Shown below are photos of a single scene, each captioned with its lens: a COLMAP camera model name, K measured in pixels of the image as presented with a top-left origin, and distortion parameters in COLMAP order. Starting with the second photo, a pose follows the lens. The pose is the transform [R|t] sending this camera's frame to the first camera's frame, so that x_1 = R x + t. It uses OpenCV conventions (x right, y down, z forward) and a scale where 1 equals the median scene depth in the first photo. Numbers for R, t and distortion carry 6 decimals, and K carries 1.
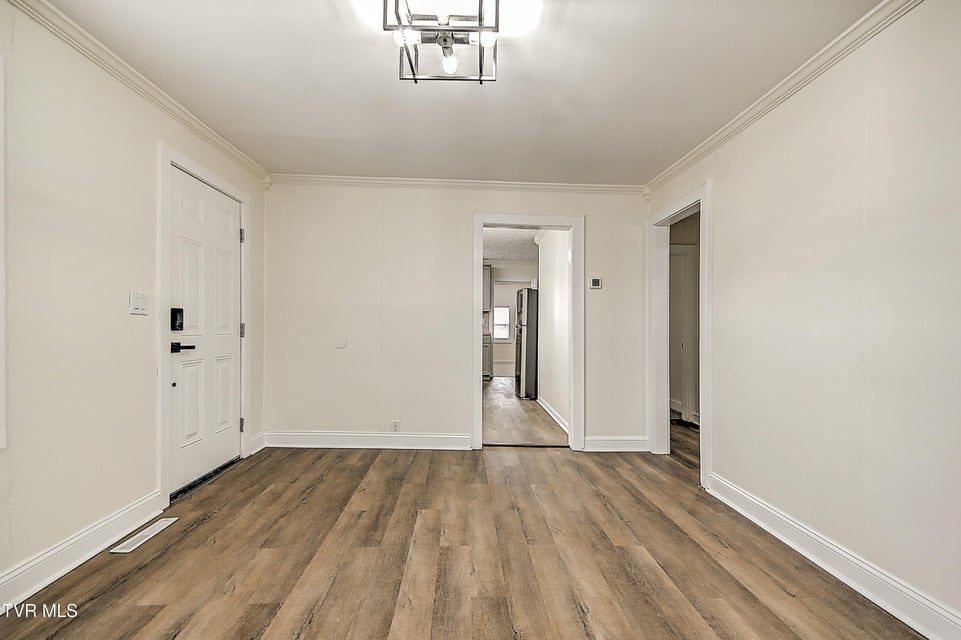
lens RADIAL K [[400.8, 0, 472.6], [0, 400.8, 339.4], [0, 0, 1]] dist [0.034913, -0.001209]
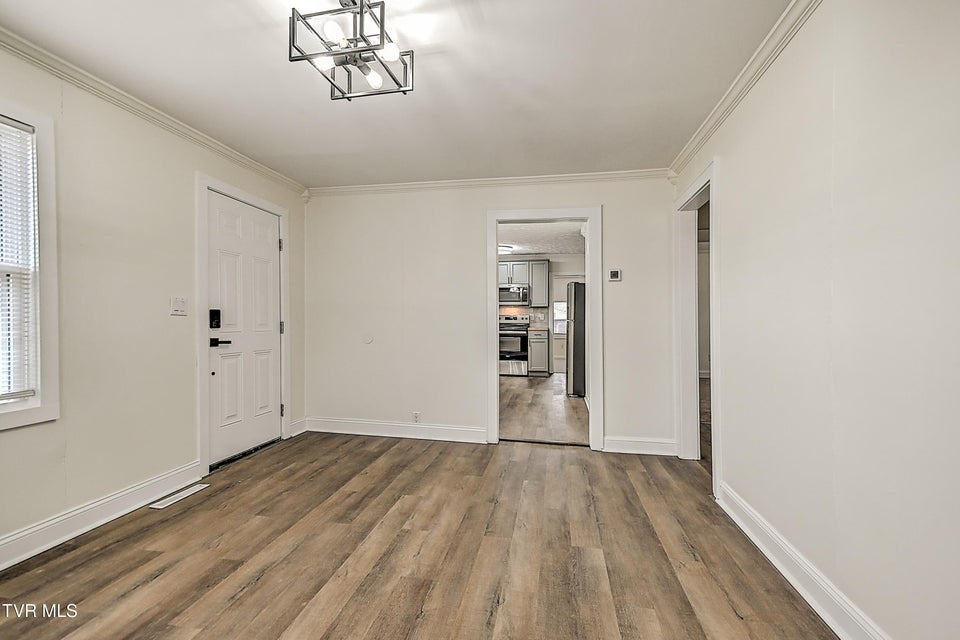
lens RADIAL K [[400.4, 0, 473.5], [0, 400.4, 335.3], [0, 0, 1]] dist [0.034913, -0.001209]
pose [[0.977703, -0.003046, -0.209970, 0.265484], [0.003055, 0.999995, -0.000278, 0.001869], [0.209970, -0.000370, 0.977708, -0.000354]]
